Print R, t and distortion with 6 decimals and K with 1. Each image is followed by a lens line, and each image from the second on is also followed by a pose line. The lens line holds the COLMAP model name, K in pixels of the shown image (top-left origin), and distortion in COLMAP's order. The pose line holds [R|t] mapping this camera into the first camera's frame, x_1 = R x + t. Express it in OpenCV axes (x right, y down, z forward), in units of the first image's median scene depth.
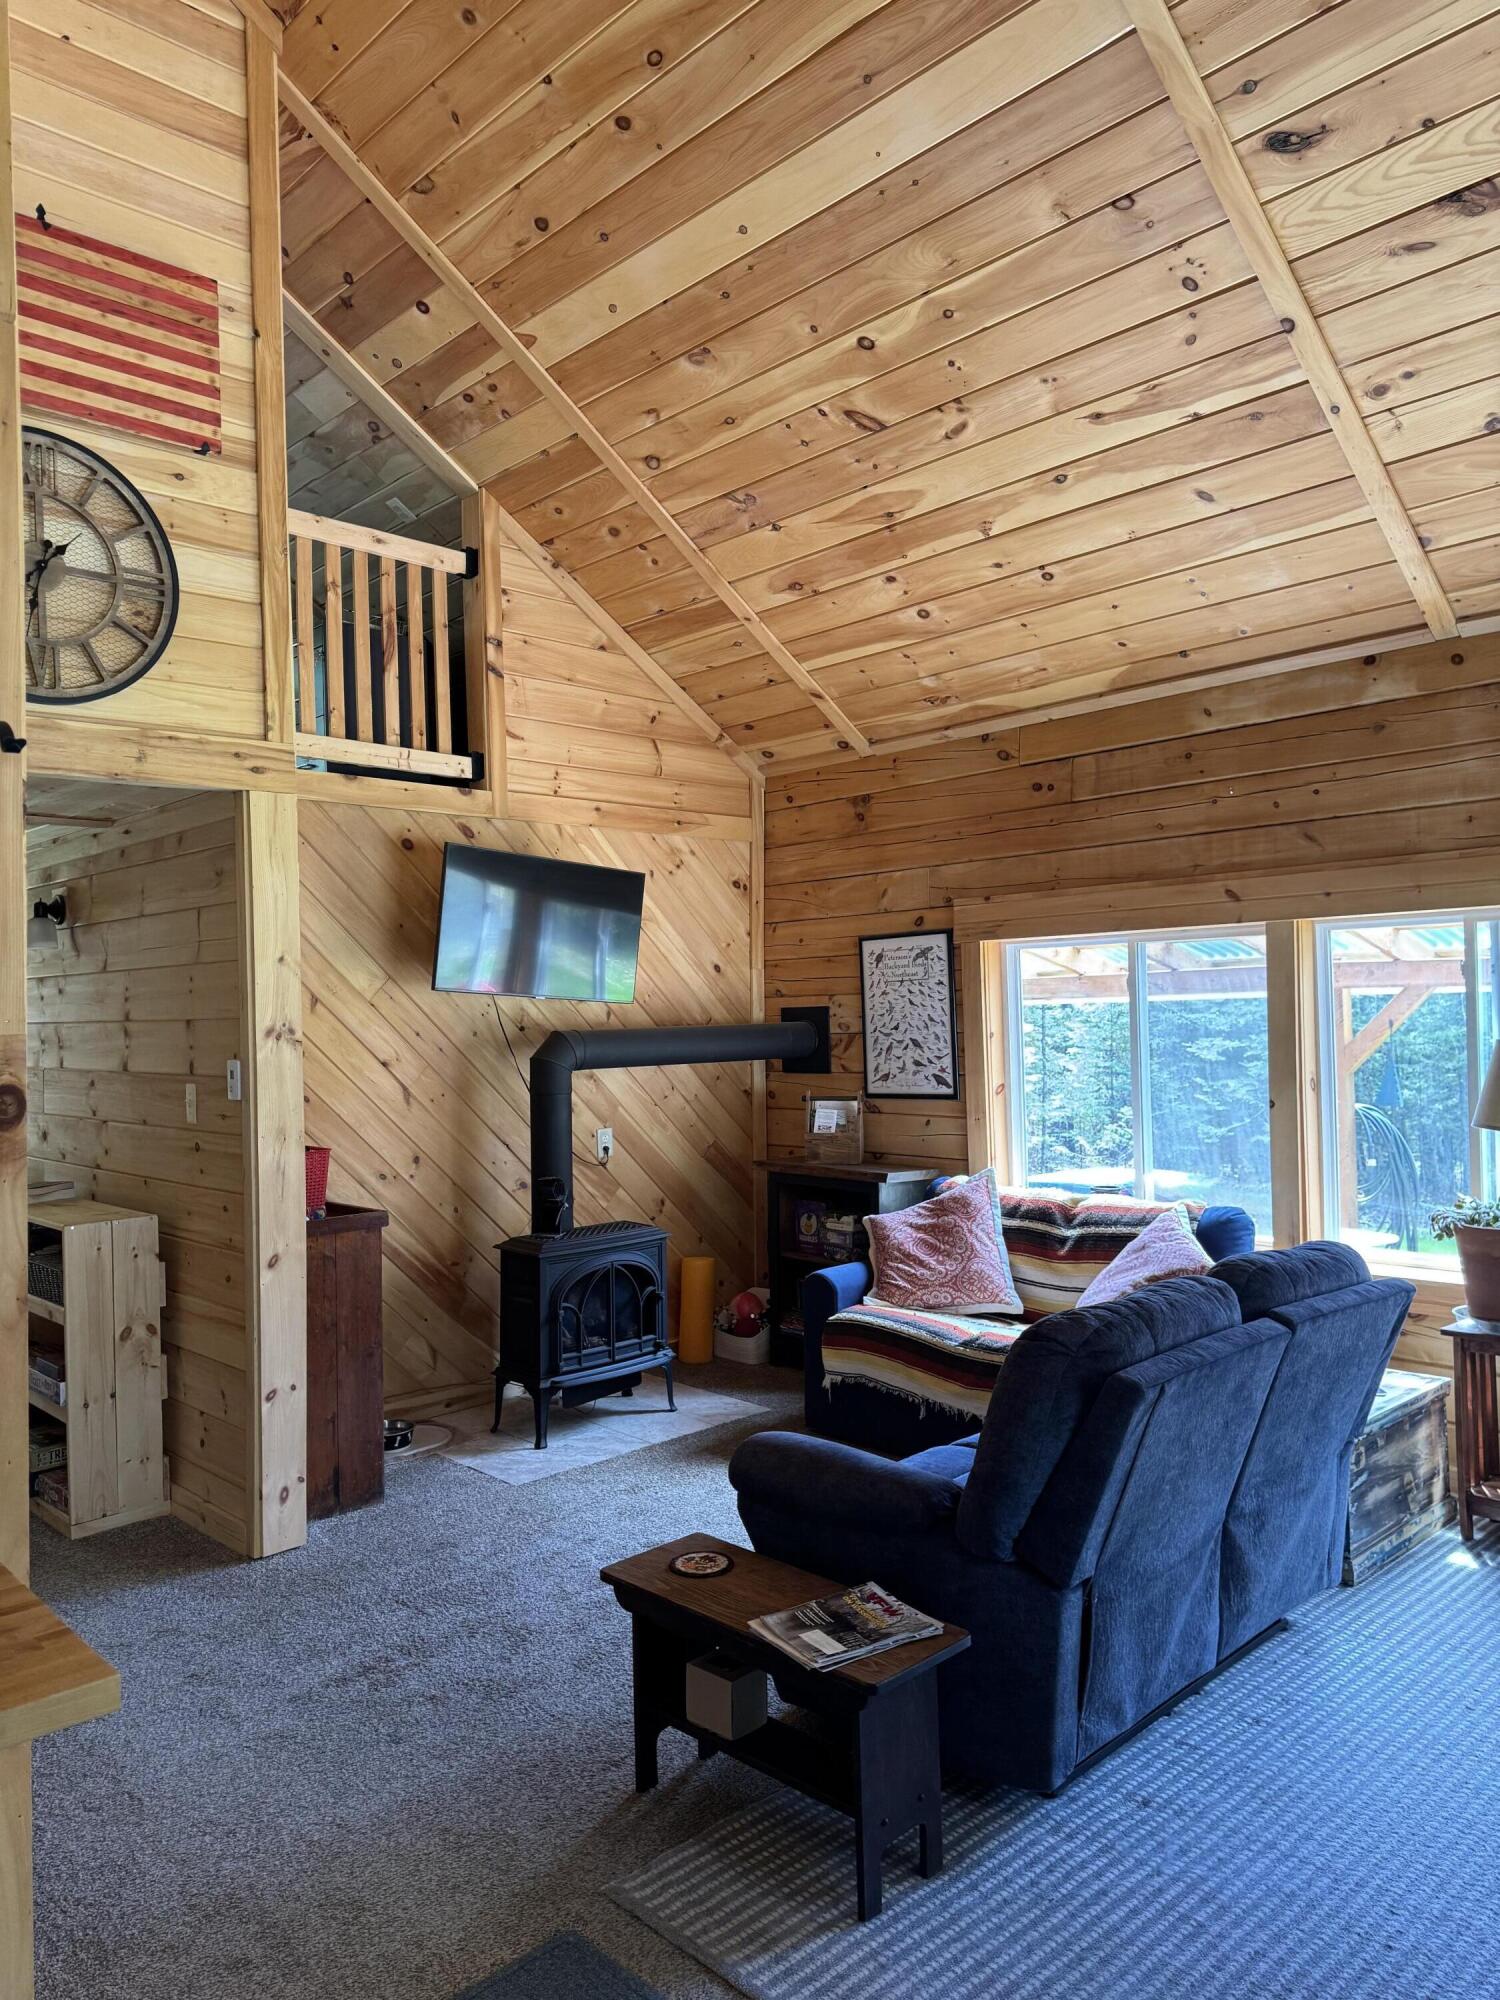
lens RADIAL K [[1419.4, 0, 750.0], [0, 1419.4, 1000.0], [0, 0, 1]] dist [0.038653, -0.042232]
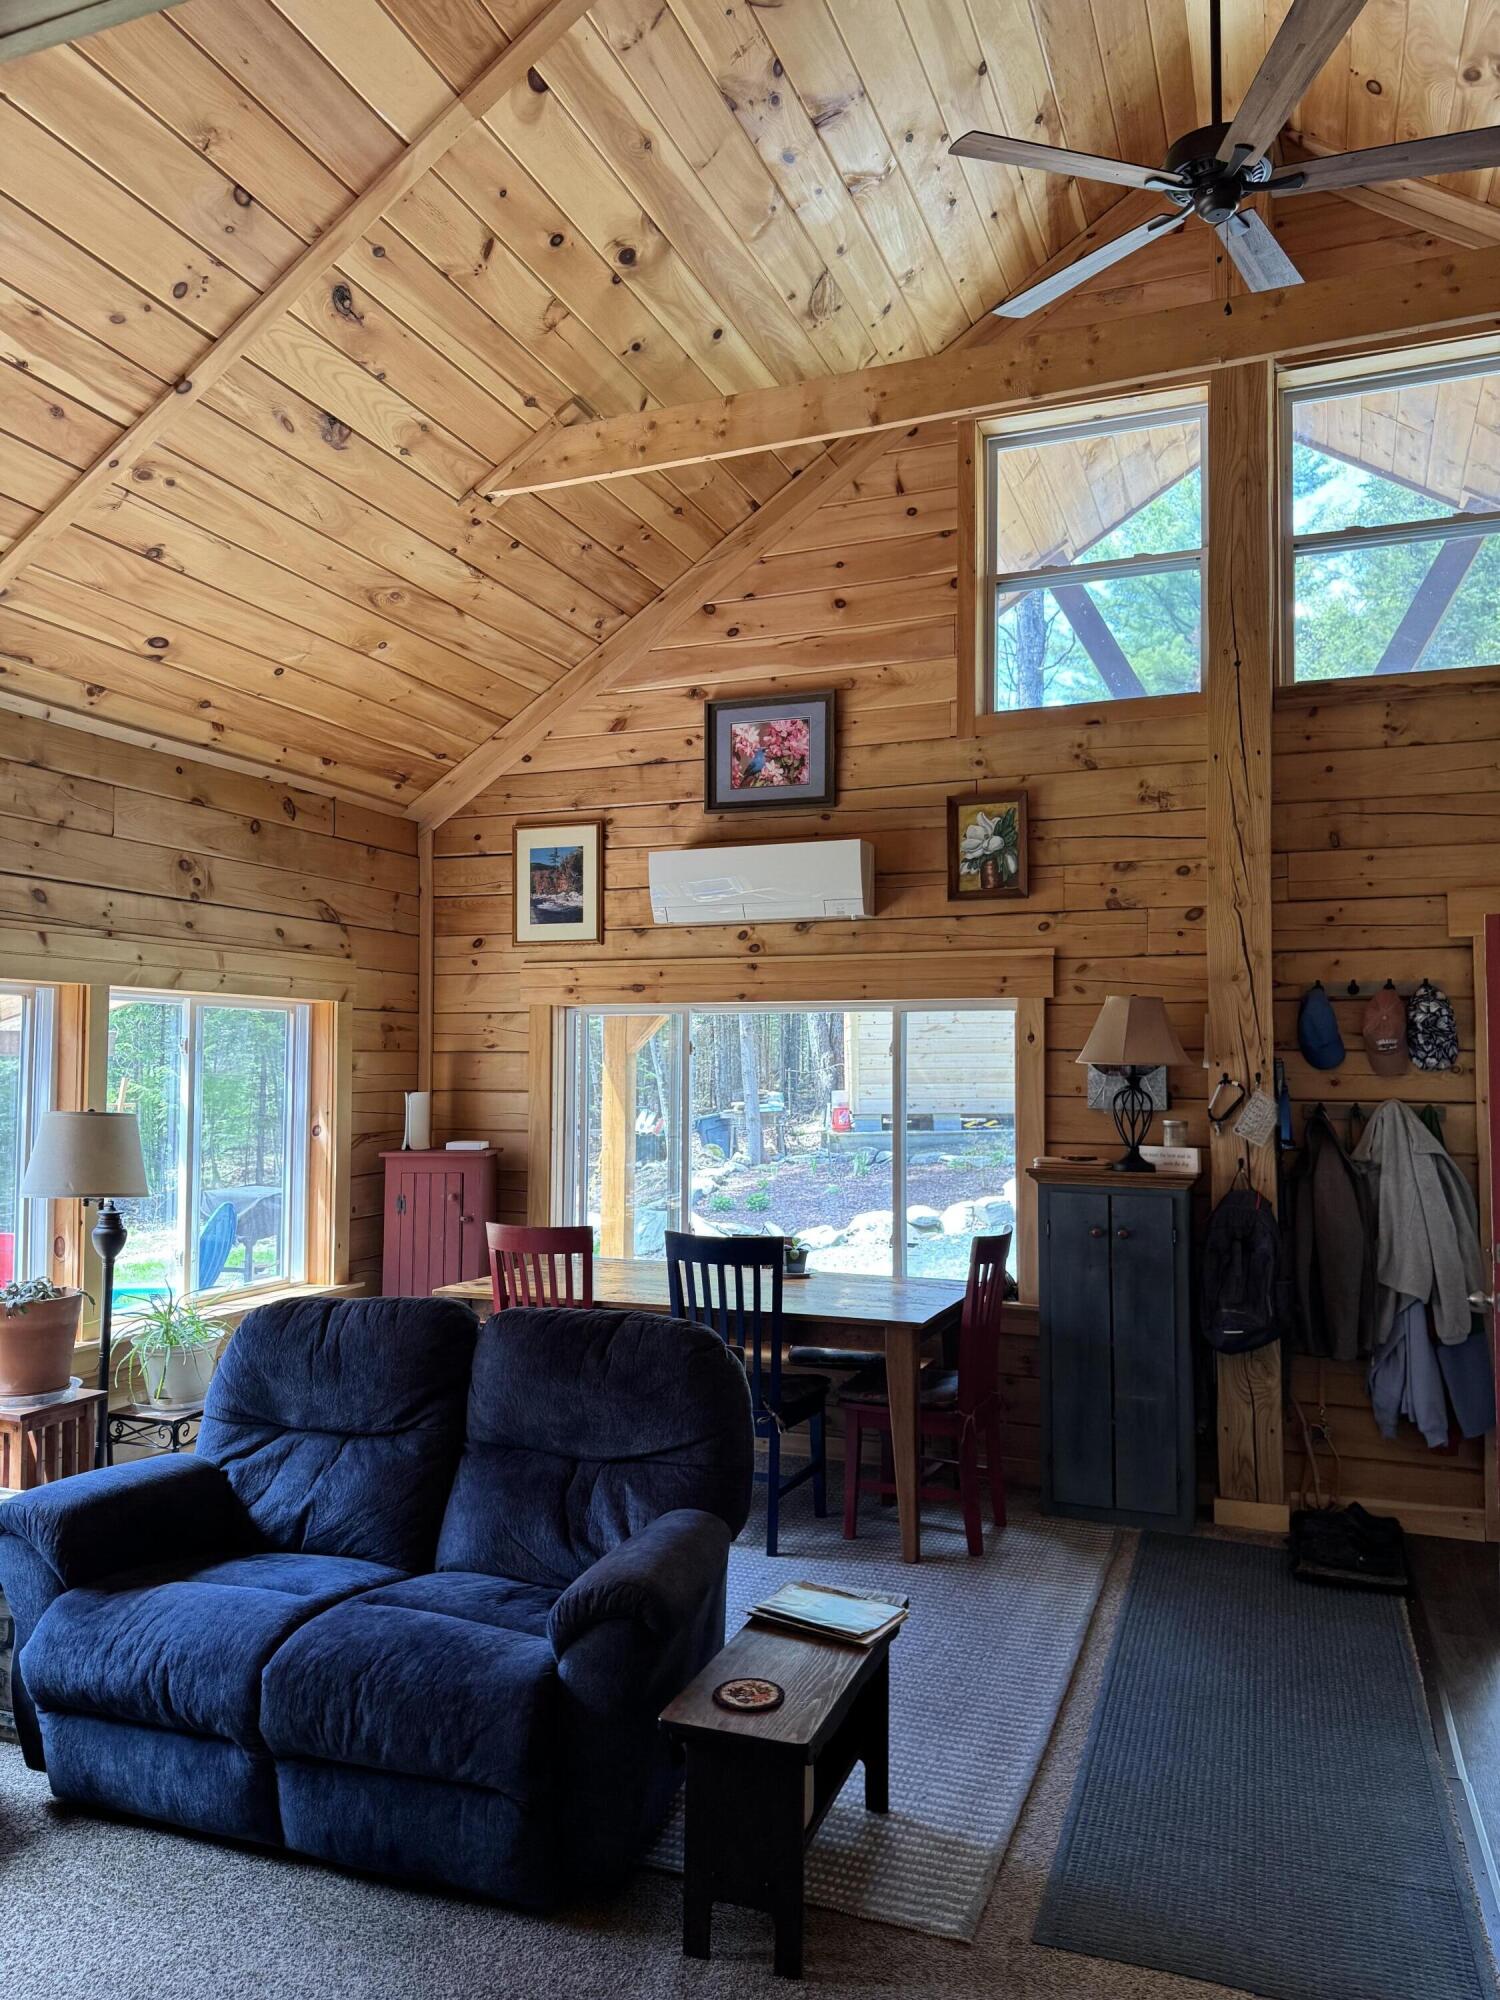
lens RADIAL K [[1389.1, 0, 750.0], [0, 1389.1, 1000.0], [0, 0, 1]] dist [0.181315, -0.332125]
pose [[-0.430801, 0.059017, 0.900515, -0.584746], [-0.007555, 0.997588, -0.068994, 0.012234], [-0.902415, -0.036526, -0.429316, 0.949254]]
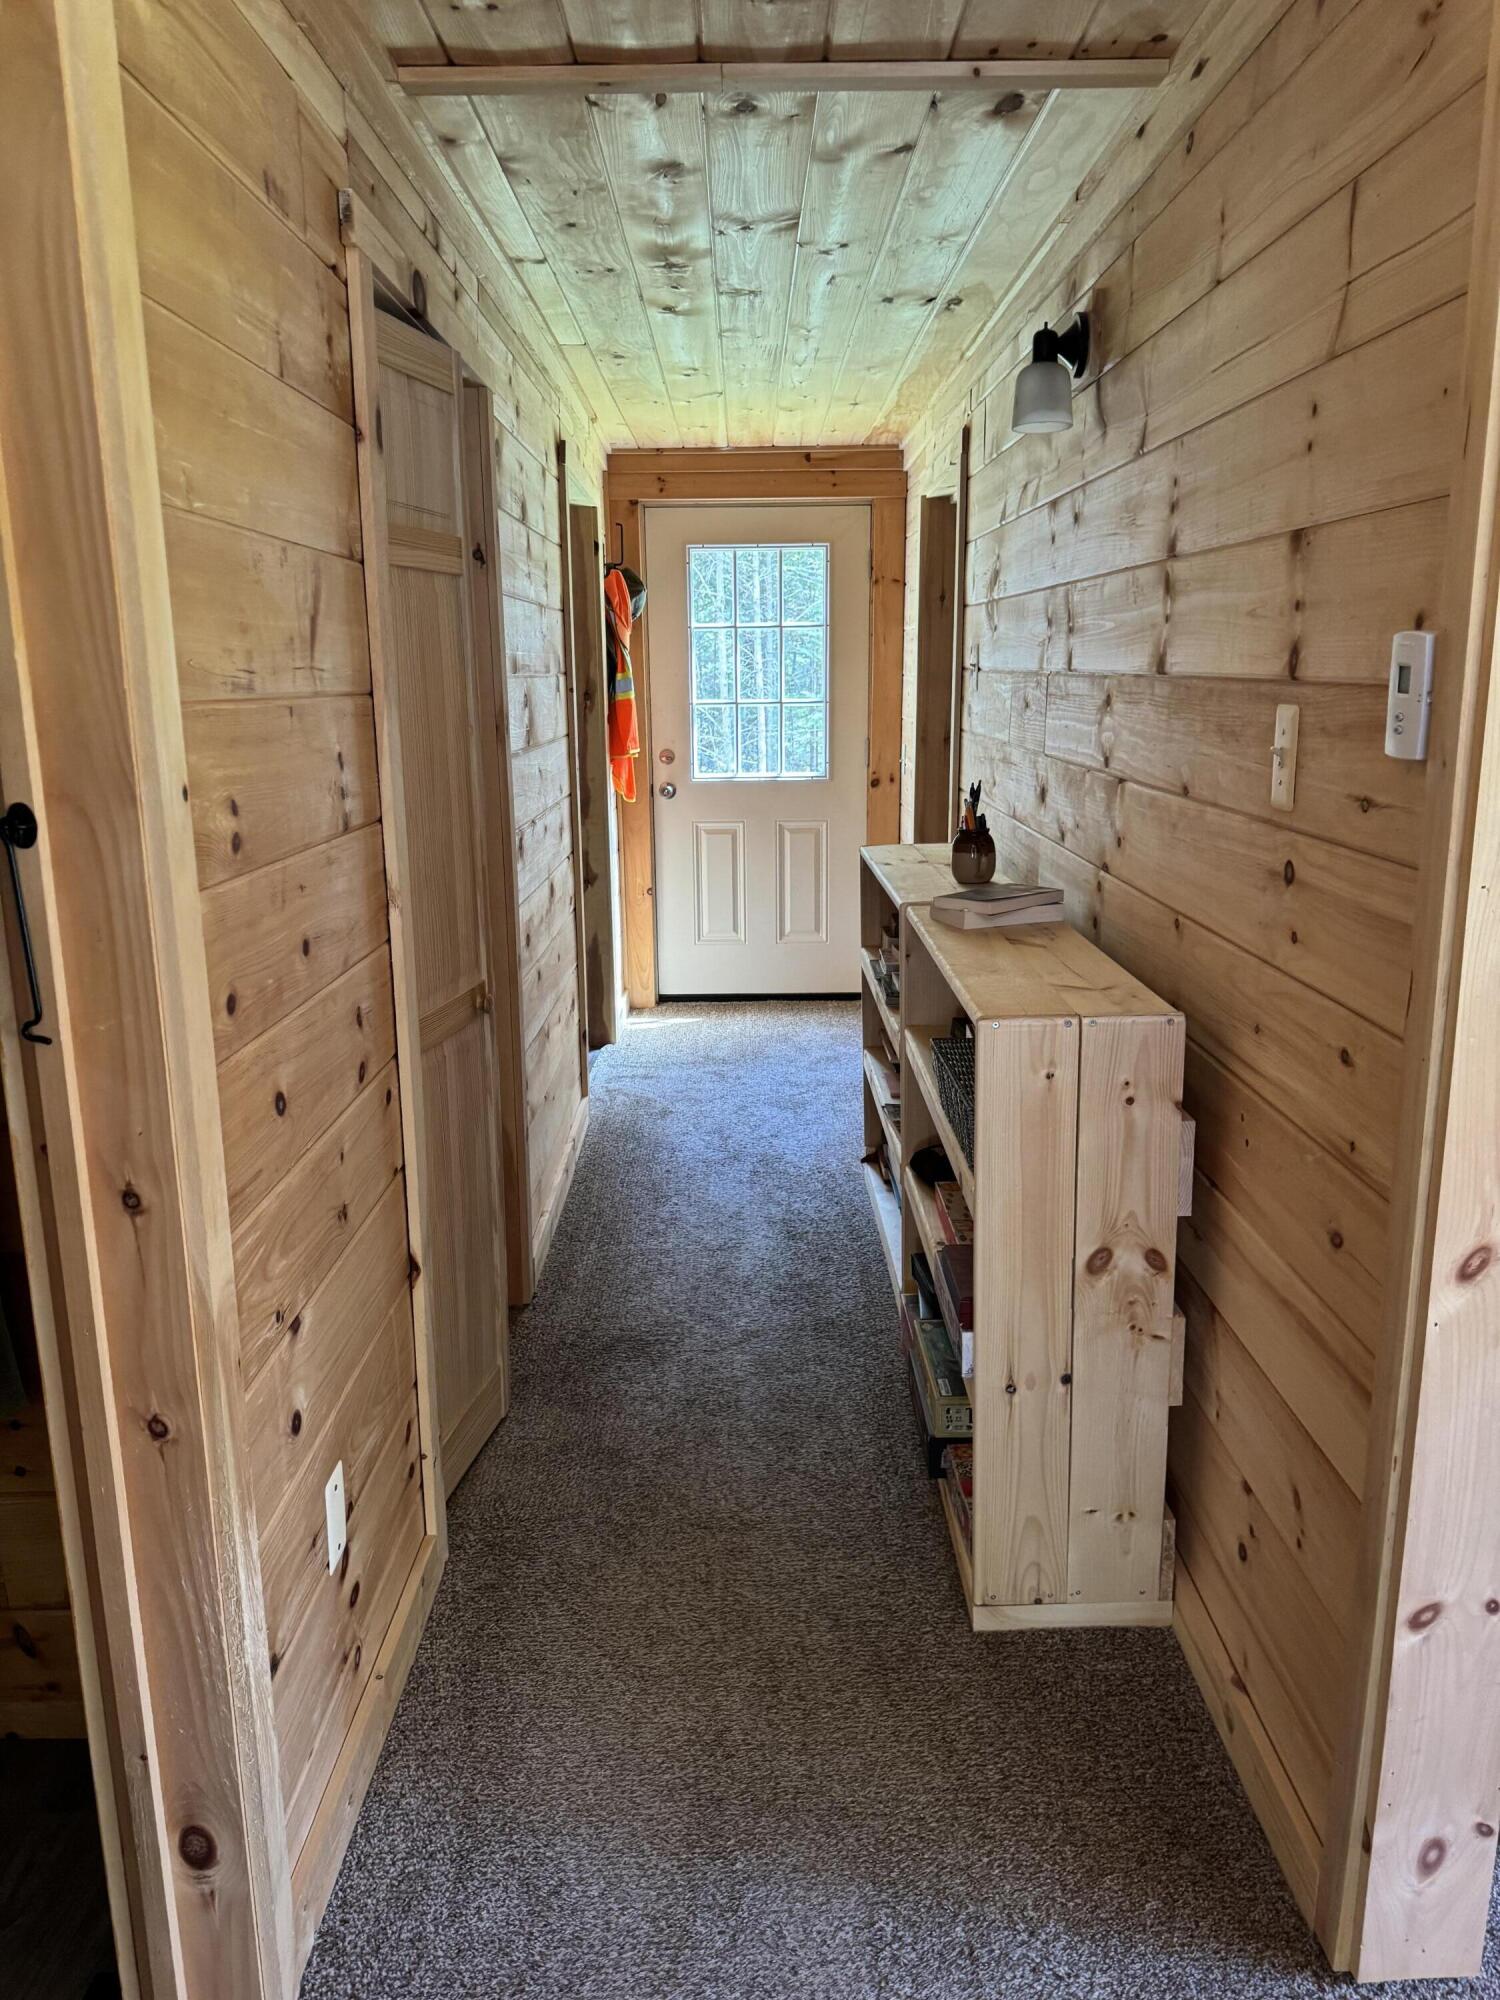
lens RADIAL K [[1419.4, 0, 750.0], [0, 1419.4, 1000.0], [0, 0, 1]] dist [0.038653, -0.042232]
pose [[0.725046, 0.166873, -0.668178, -0.231116], [0.007208, 0.968309, 0.249651, 0.040317], [0.688663, -0.185825, 0.700866, 0.627890]]
